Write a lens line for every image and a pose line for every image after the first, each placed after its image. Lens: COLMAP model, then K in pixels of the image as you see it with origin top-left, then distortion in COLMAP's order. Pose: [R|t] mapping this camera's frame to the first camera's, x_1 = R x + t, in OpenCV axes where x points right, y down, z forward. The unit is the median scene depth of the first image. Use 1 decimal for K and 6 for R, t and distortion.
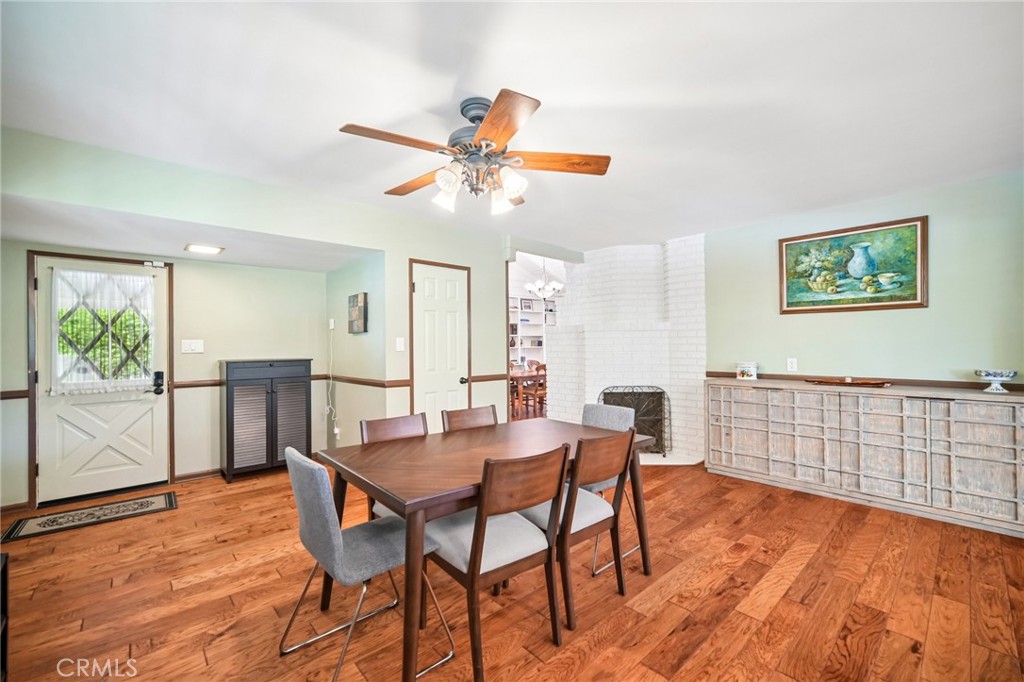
lens RADIAL K [[424.5, 0, 509.4], [0, 424.5, 343.3], [0, 0, 1]] dist [-0.019191, 0.009895]
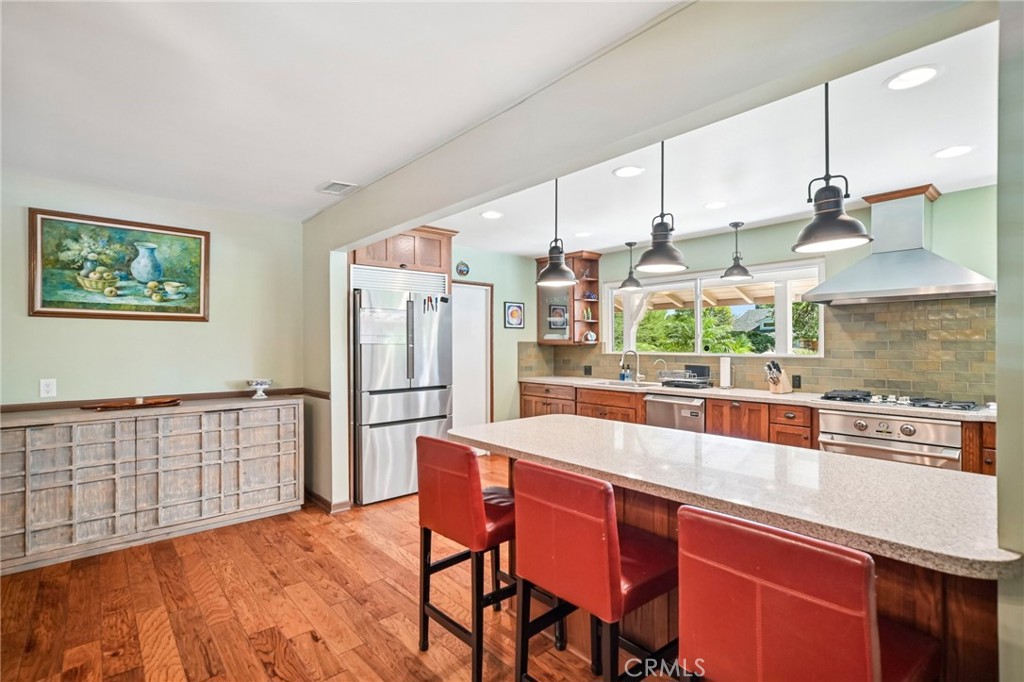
lens RADIAL K [[482.8, 0, 510.2], [0, 482.8, 342.8], [0, 0, 1]] dist [-0.010753, 0.011742]
pose [[0.019687, 0.013308, 0.999718, -0.142229], [-0.001239, 0.999911, -0.013287, -0.017091], [-0.999805, -0.000977, 0.019701, 0.214423]]
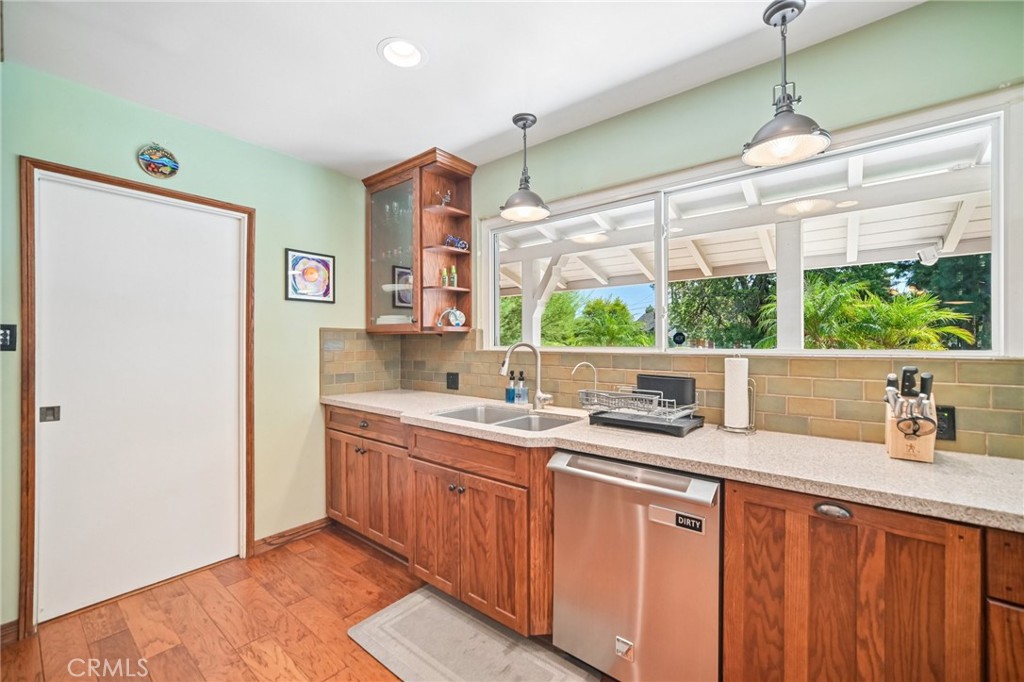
lens RADIAL K [[424.5, 0, 509.4], [0, 424.5, 343.3], [0, 0, 1]] dist [-0.019191, 0.009895]
pose [[-0.142355, 0.010910, 0.989756, 0.688567], [-0.001979, 0.999934, -0.011306, -0.006928], [-0.989814, -0.003568, -0.142324, -0.004795]]
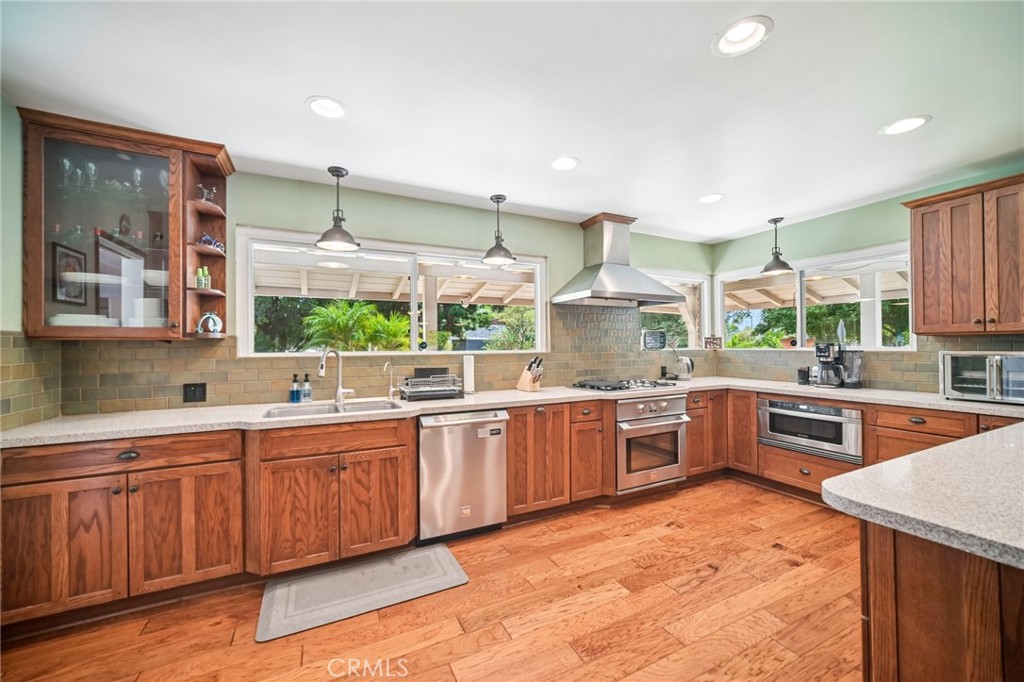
lens RADIAL K [[397.0, 0, 510.9], [0, 397.0, 343.7], [0, 0, 1]] dist [-0.022588, 0.009202]
pose [[-0.961908, 0.019522, 0.272675, 0.792628], [0.017100, 0.999790, -0.011255, -0.011068], [-0.272838, -0.006163, -0.962040, 0.468307]]
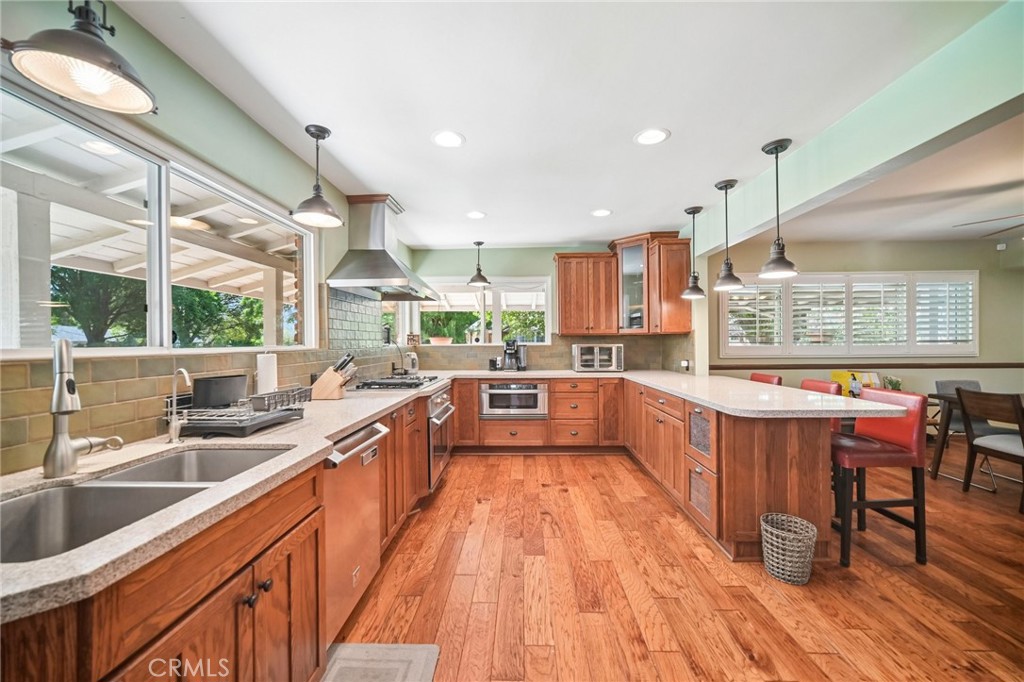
lens RADIAL K [[397.0, 0, 510.9], [0, 397.0, 343.7], [0, 0, 1]] dist [-0.022588, 0.009202]
pose [[-0.693095, 0.018583, -0.720607, 1.262111], [0.017445, 0.999807, 0.009004, -0.009492], [0.720636, -0.006330, -0.693285, 0.292397]]
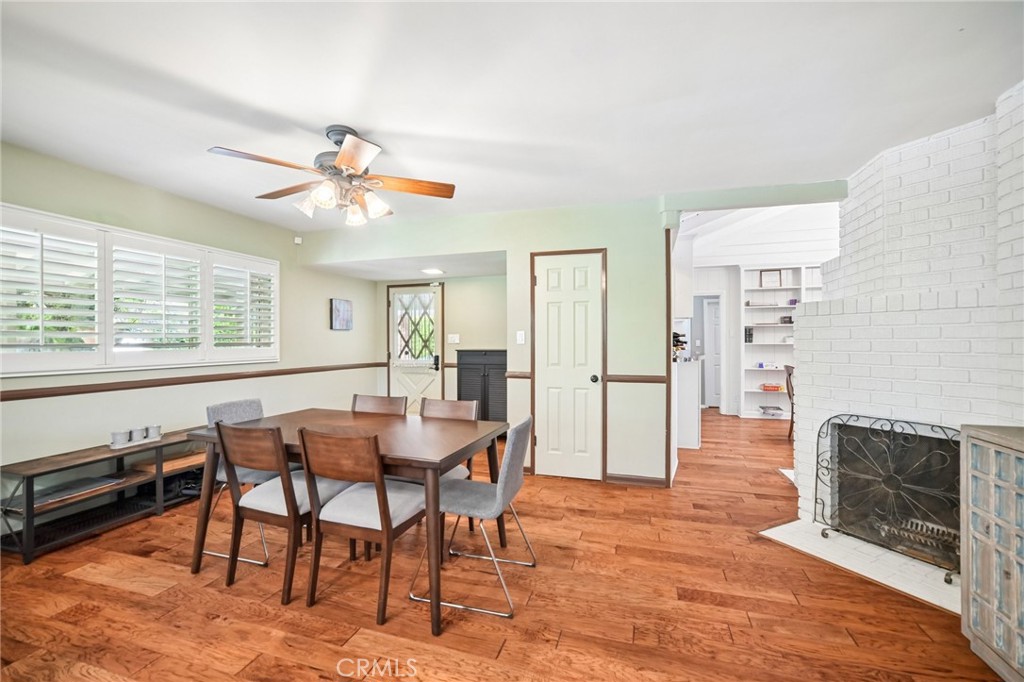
lens RADIAL K [[440.9, 0, 512.0], [0, 440.9, 341.0], [0, 0, 1]] dist [-0.001106, -0.000024]
pose [[0.507233, 0.007635, -0.861775, 0.676680], [0.001410, 0.999952, 0.009689, 0.000430], [0.861808, -0.006130, 0.507198, 0.440832]]
